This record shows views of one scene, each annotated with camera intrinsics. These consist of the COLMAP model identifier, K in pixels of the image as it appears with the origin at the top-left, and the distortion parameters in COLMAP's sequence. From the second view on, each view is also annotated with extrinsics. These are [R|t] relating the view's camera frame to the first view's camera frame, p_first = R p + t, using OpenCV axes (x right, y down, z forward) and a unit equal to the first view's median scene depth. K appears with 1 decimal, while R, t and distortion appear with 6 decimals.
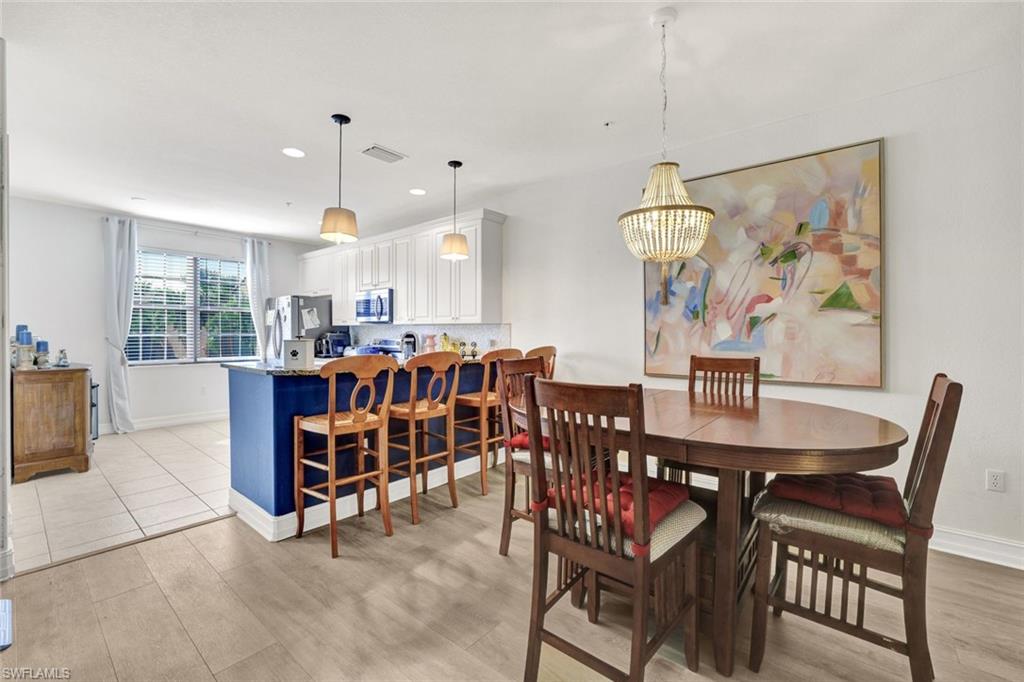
lens RADIAL K [[419.2, 0, 510.0], [0, 419.2, 339.3], [0, 0, 1]] dist [-0.002544, 0.000816]
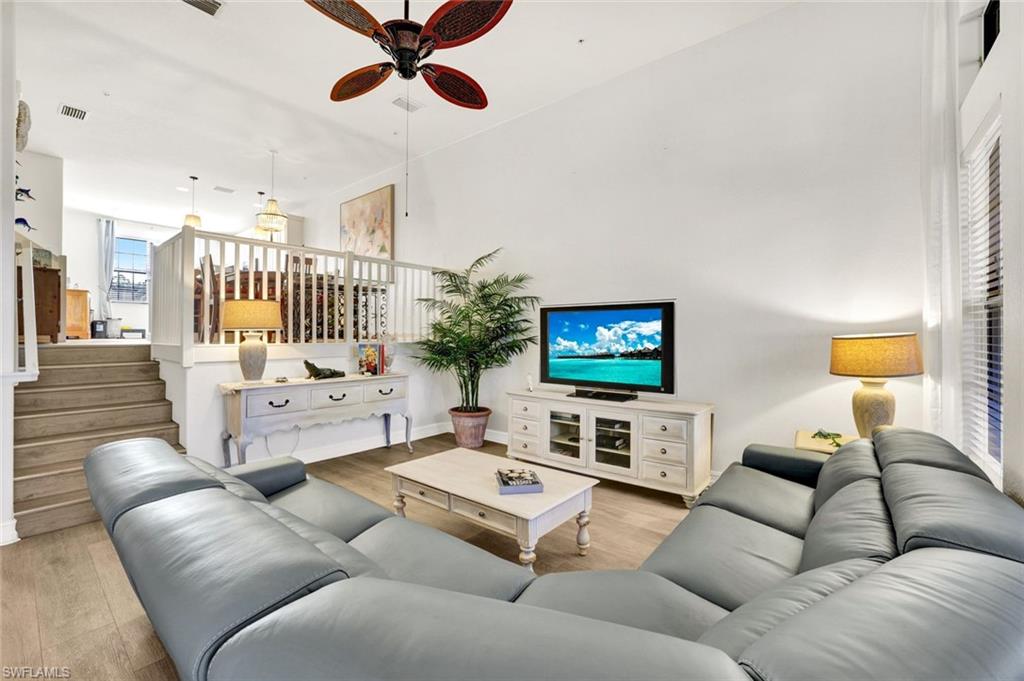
lens RADIAL K [[419.2, 0, 511.5], [0, 419.2, 340.0], [0, 0, 1]] dist [-0.002544, 0.000816]
pose [[0.999957, -0.006146, 0.006882, 0.792959], [0.006216, 0.999929, -0.010192, 0.256782], [-0.006819, 0.010235, 0.999924, -0.806644]]
